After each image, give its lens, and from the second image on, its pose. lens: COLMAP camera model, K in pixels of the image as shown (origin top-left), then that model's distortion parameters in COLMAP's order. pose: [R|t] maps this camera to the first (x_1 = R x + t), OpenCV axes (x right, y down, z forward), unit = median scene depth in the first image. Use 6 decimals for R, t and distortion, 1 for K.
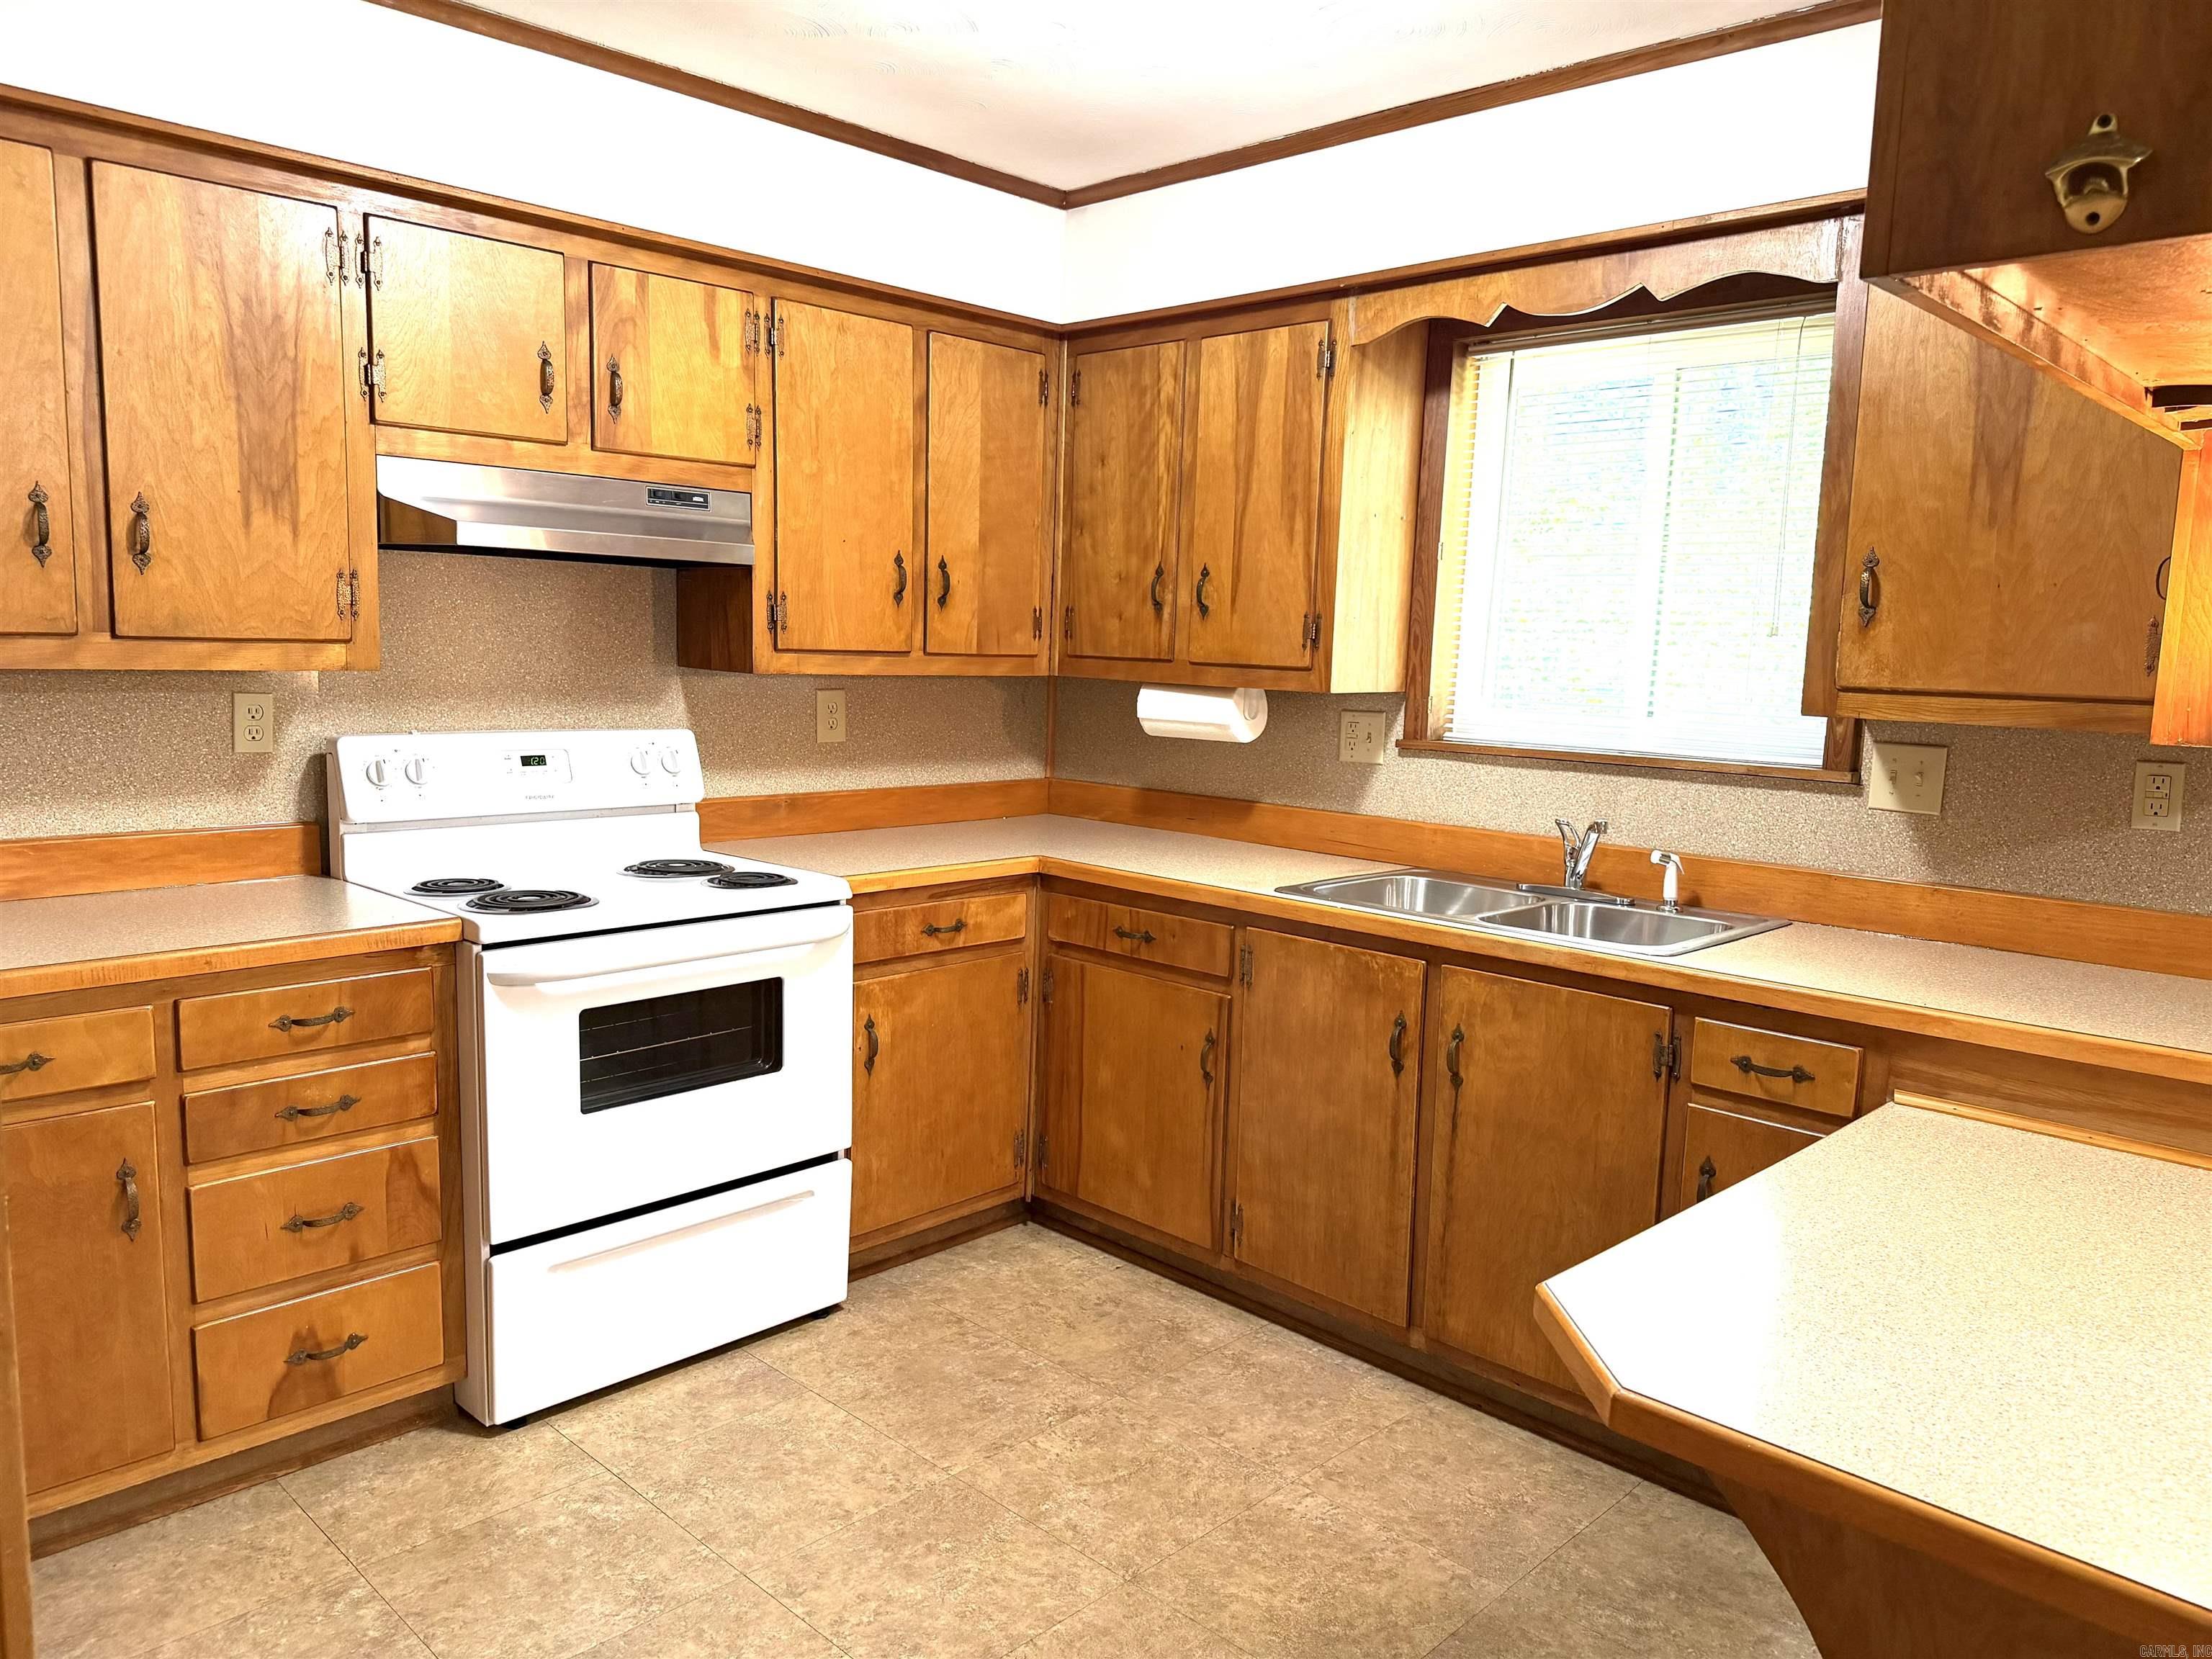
lens RADIAL K [[1554.7, 0, 1115.3], [0, 1554.7, 842.6], [0, 0, 1]] dist [0.108941, -0.179623]
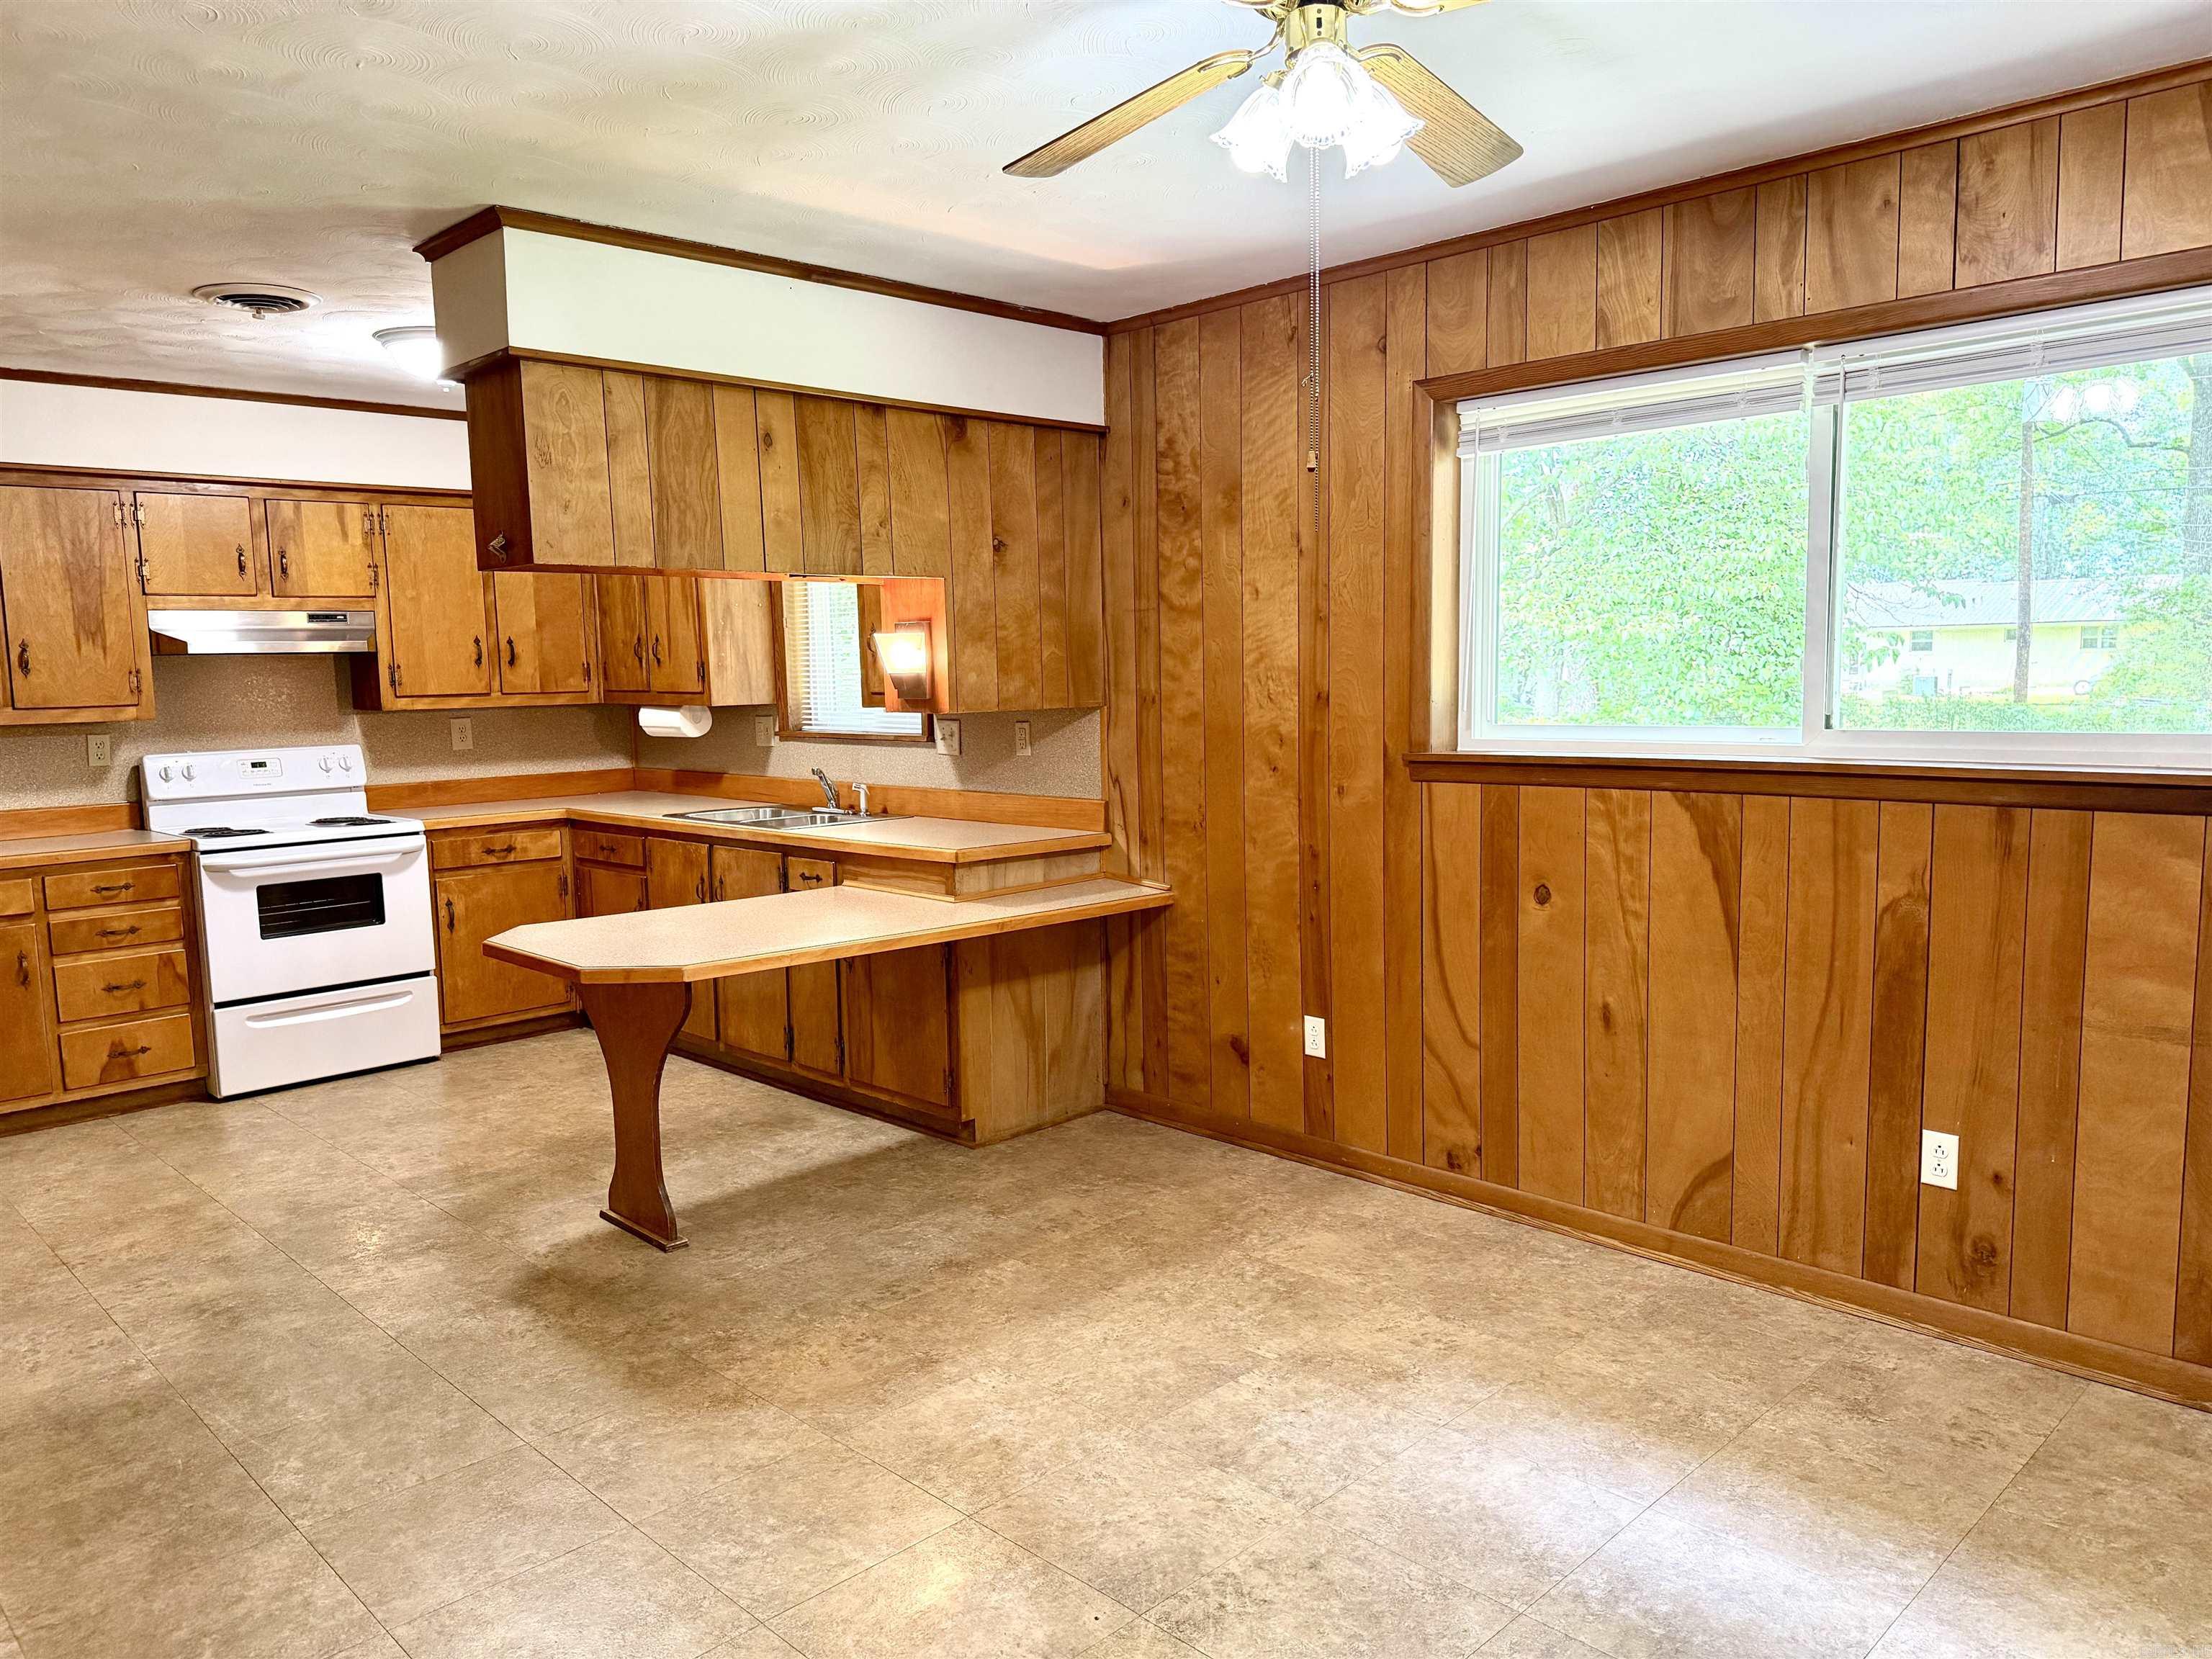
lens RADIAL K [[1555.9, 0, 1105.7], [0, 1555.9, 839.2], [0, 0, 1]] dist [0.078508, -0.115314]
pose [[0.998408, -0.047849, -0.029857, 0.732206], [0.047337, 0.998724, -0.017614, 0.124667], [0.030662, 0.016173, 0.999399, -0.877894]]
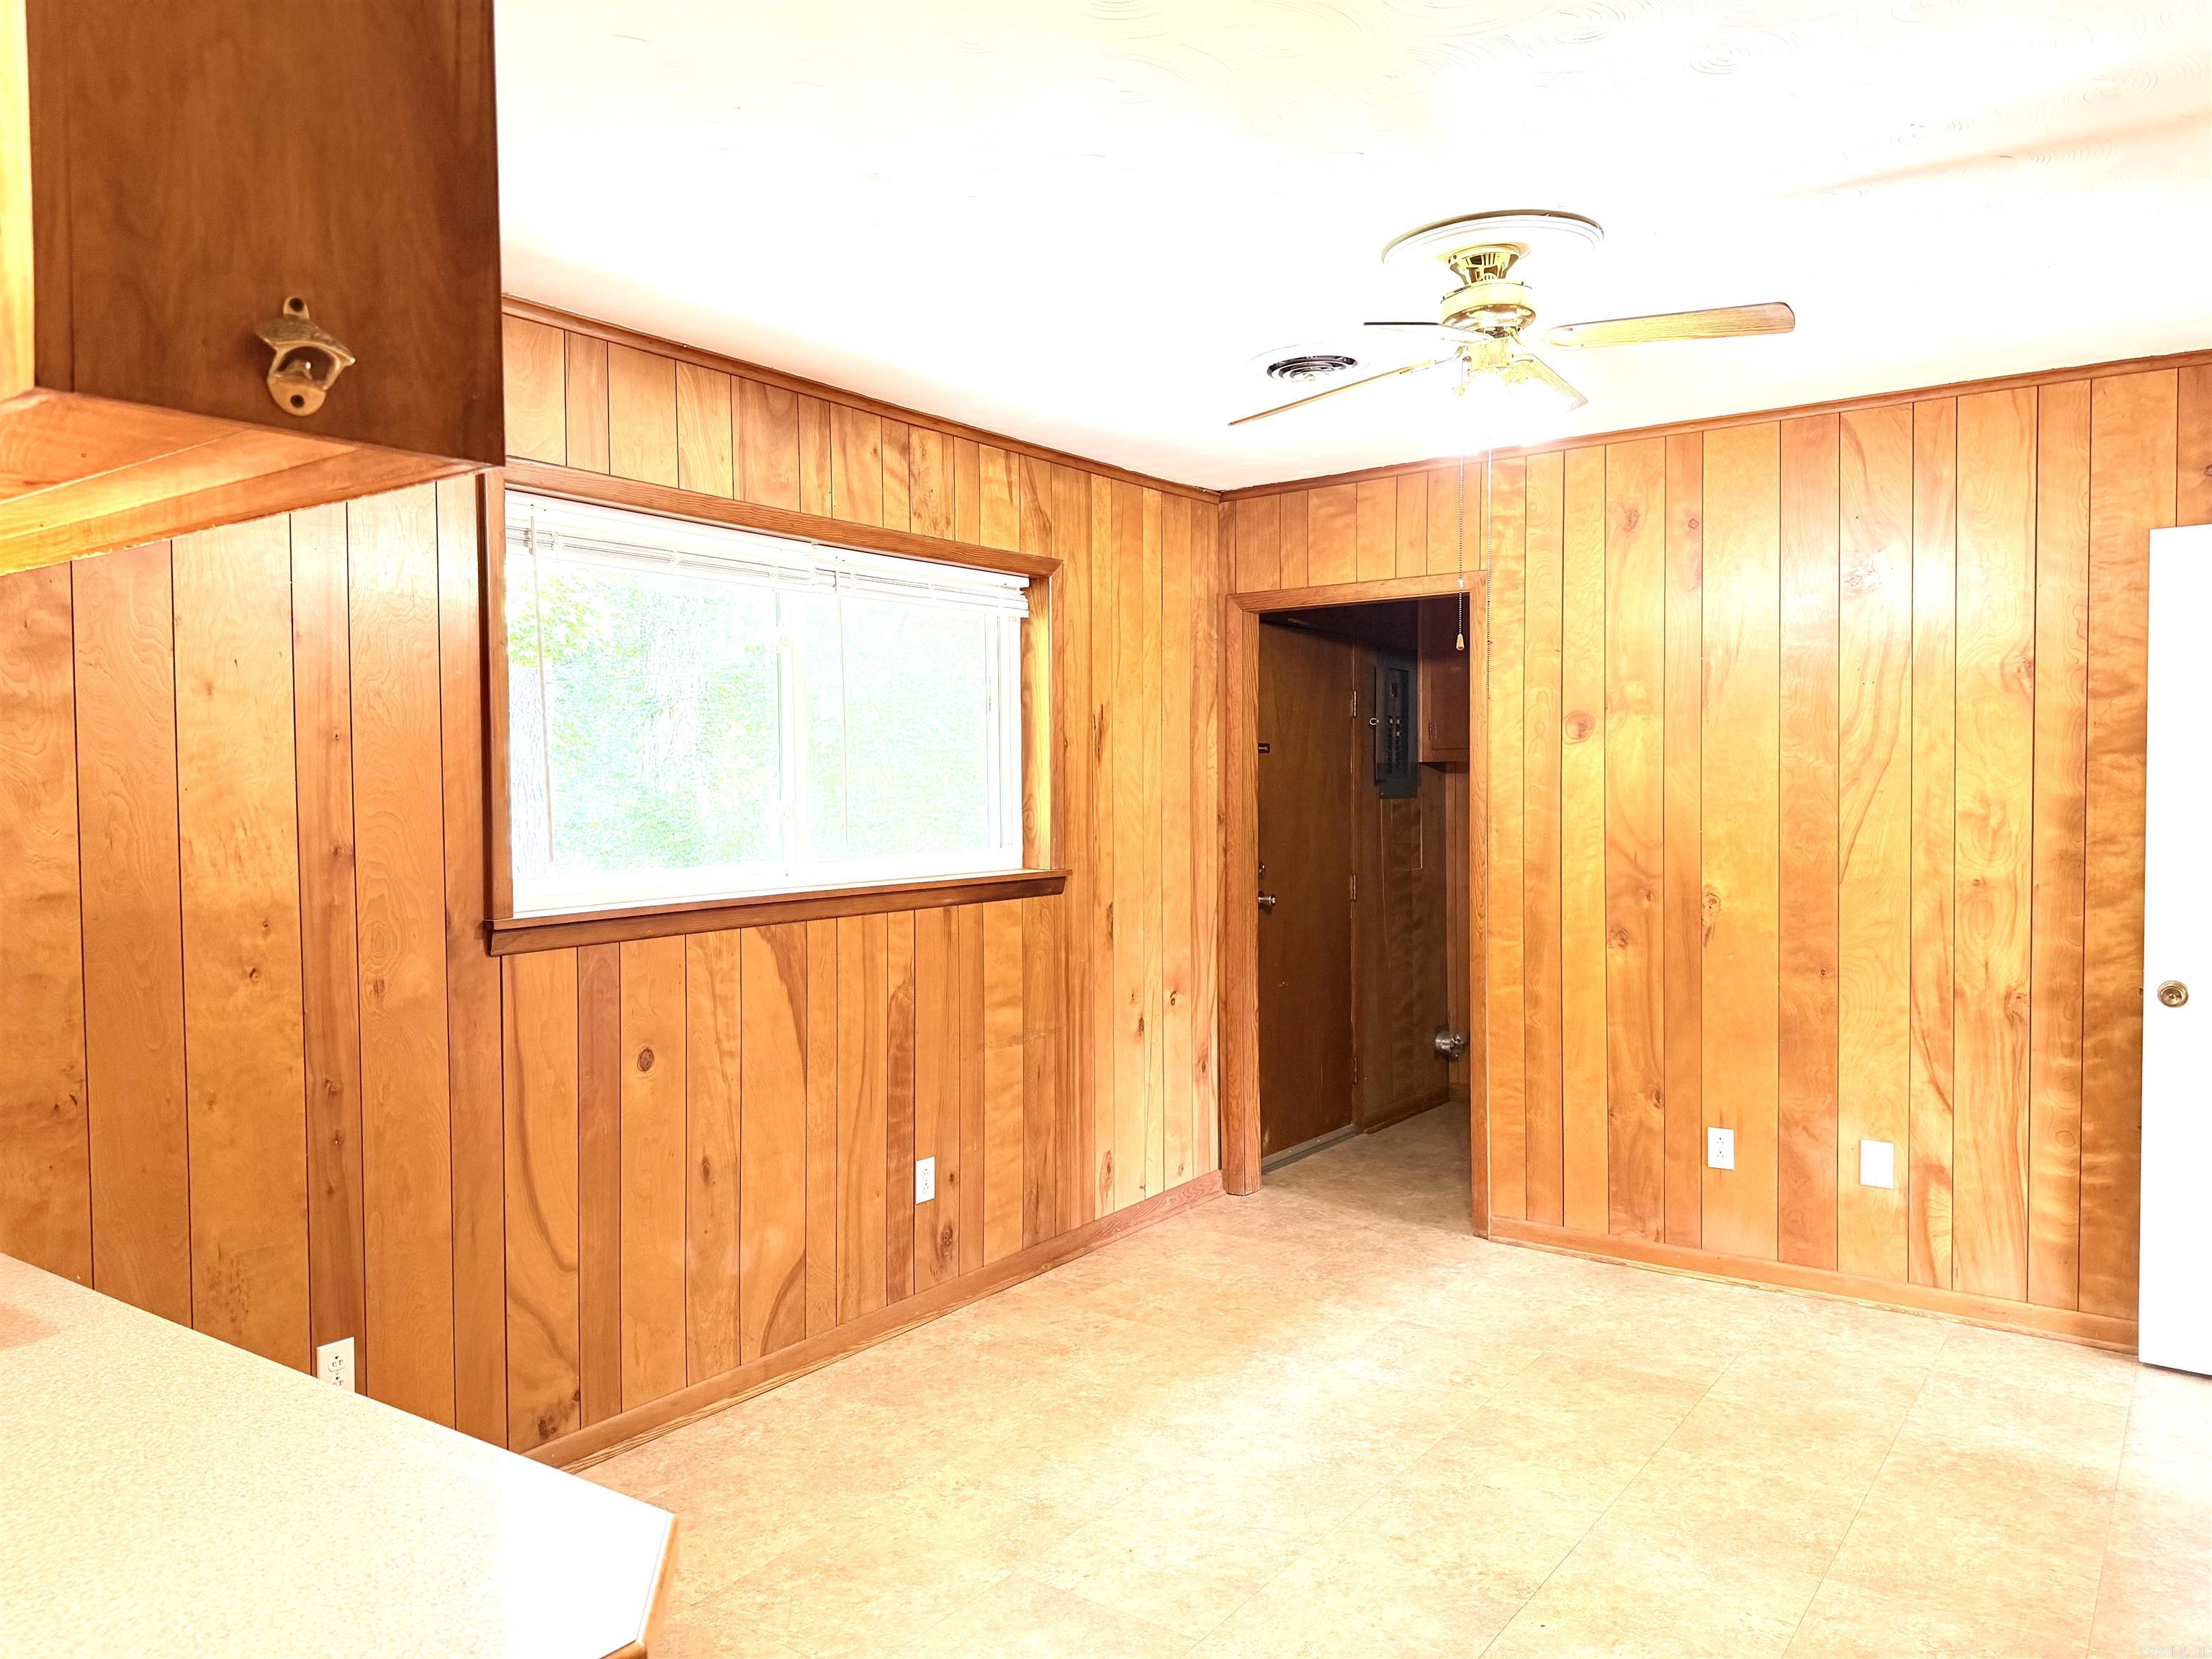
lens RADIAL K [[1542.2, 0, 1106.1], [0, 1542.2, 824.4], [0, 0, 1]] dist [0.108560, -0.205394]
pose [[-0.150683, -0.054692, 0.987068, -0.154988], [0.133284, 0.988228, 0.075103, -0.053763], [-0.979556, 0.142877, -0.141620, 0.254025]]
